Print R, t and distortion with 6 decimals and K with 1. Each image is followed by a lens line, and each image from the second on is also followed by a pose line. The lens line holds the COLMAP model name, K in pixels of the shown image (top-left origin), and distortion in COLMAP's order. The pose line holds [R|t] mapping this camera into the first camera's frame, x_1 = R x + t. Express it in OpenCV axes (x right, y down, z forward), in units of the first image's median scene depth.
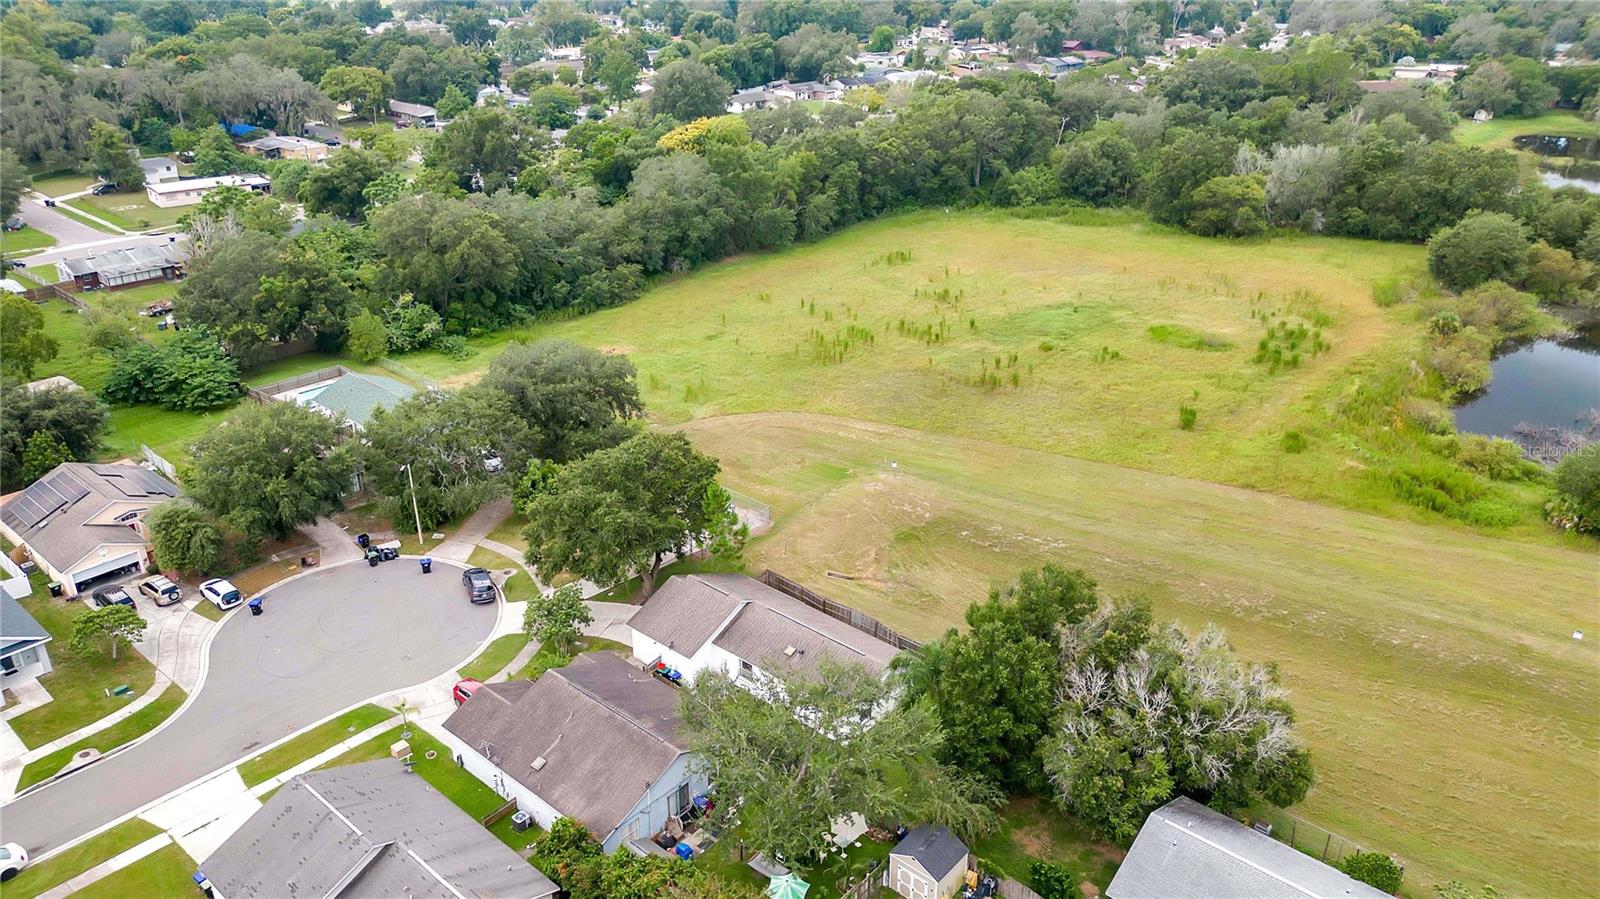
lens RADIAL K [[1111.5, 0, 803.6], [0, 1111.5, 444.9], [0, 0, 1]] dist [0.038269, -0.028070]
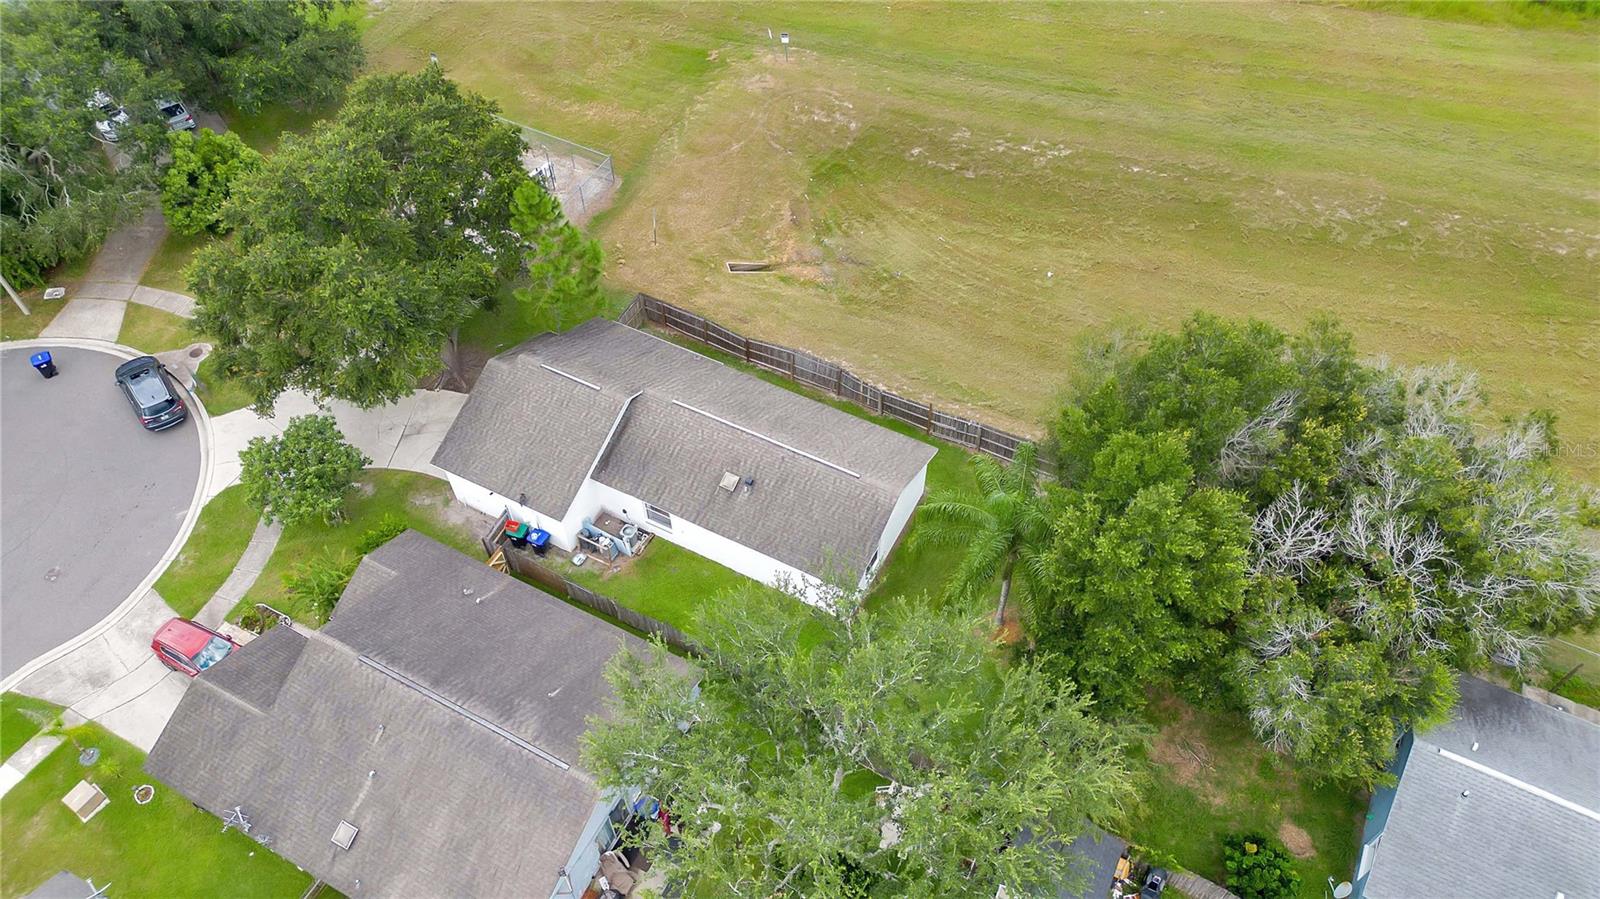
lens RADIAL K [[1111.5, 0, 794.4], [0, 1111.5, 465.5], [0, 0, 1]] dist [0.038269, -0.028070]
pose [[0.976052, -0.181286, 0.120245, -0.039212], [0.105804, 0.878573, 0.465741, -0.076140], [-0.190076, -0.441865, 0.876713, 0.394864]]
